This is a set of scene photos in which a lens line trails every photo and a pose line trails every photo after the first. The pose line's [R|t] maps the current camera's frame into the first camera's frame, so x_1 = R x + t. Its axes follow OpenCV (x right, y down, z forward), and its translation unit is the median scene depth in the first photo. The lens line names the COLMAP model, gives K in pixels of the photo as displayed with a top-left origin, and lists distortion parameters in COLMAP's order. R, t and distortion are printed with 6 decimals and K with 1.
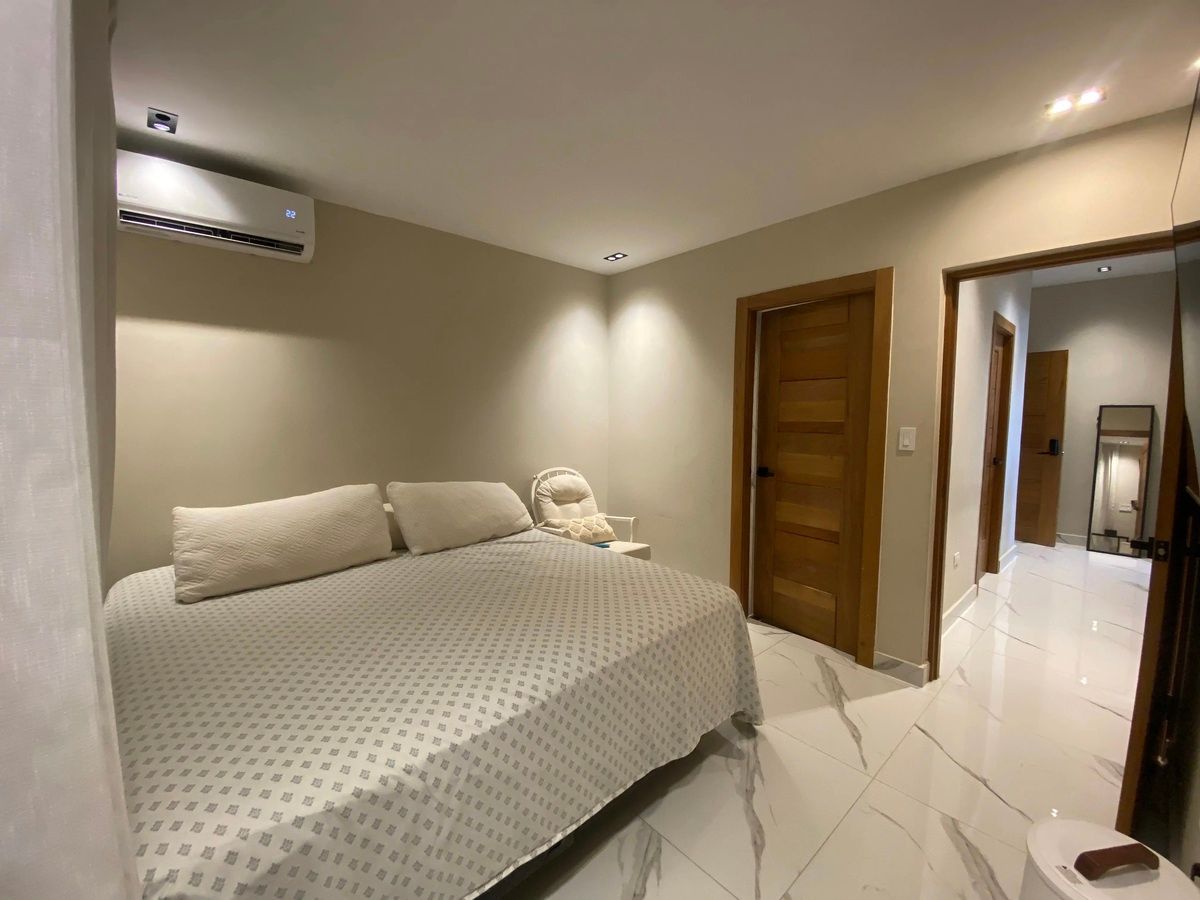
lens RADIAL K [[494.9, 0, 600.9], [0, 494.9, 451.5], [0, 0, 1]] dist [0.001719, -0.000167]
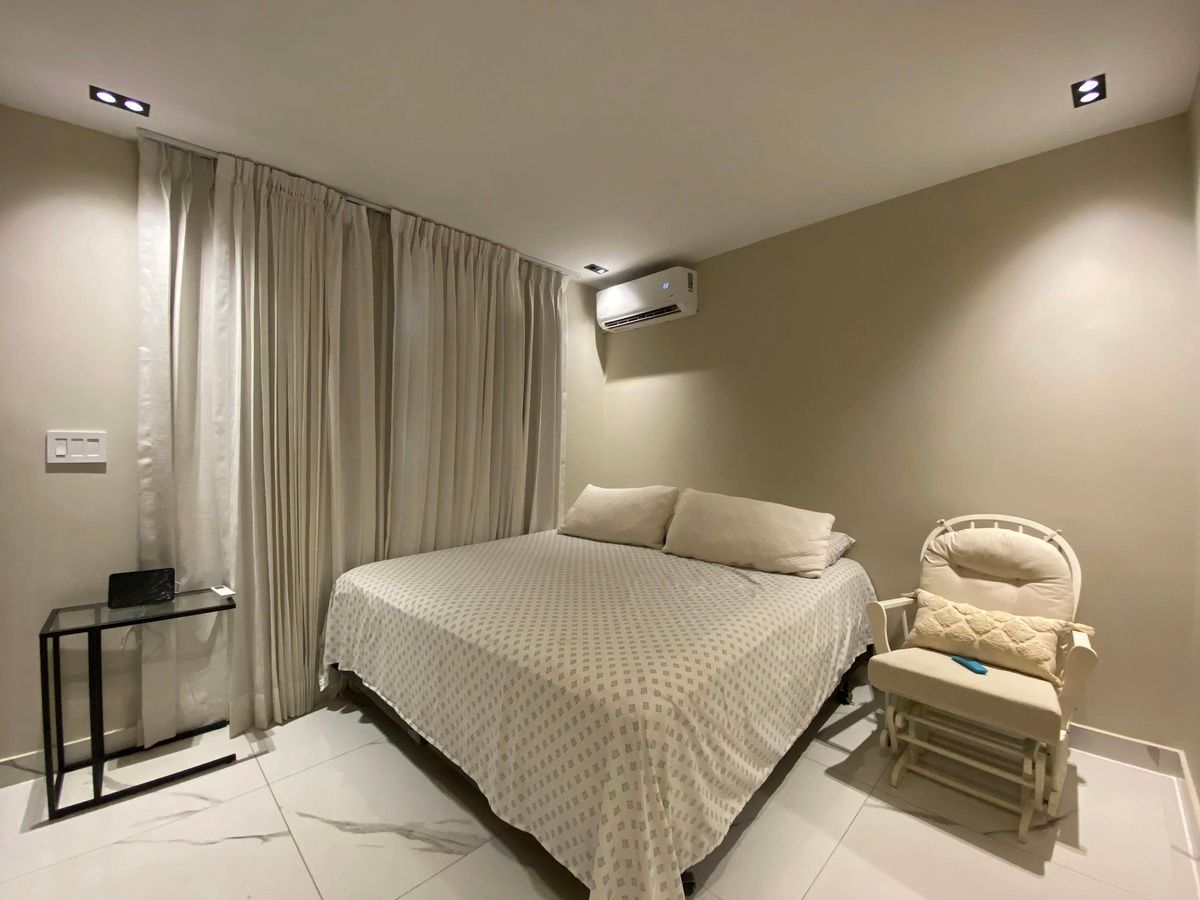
lens RADIAL K [[494.9, 0, 600.2], [0, 494.9, 447.9], [0, 0, 1]] dist [0.001719, -0.000167]
pose [[0.047650, 0.019651, -0.998671, 0.764418], [-0.072246, 0.997256, 0.016176, -0.039451], [0.996248, 0.071379, 0.048939, 0.789746]]
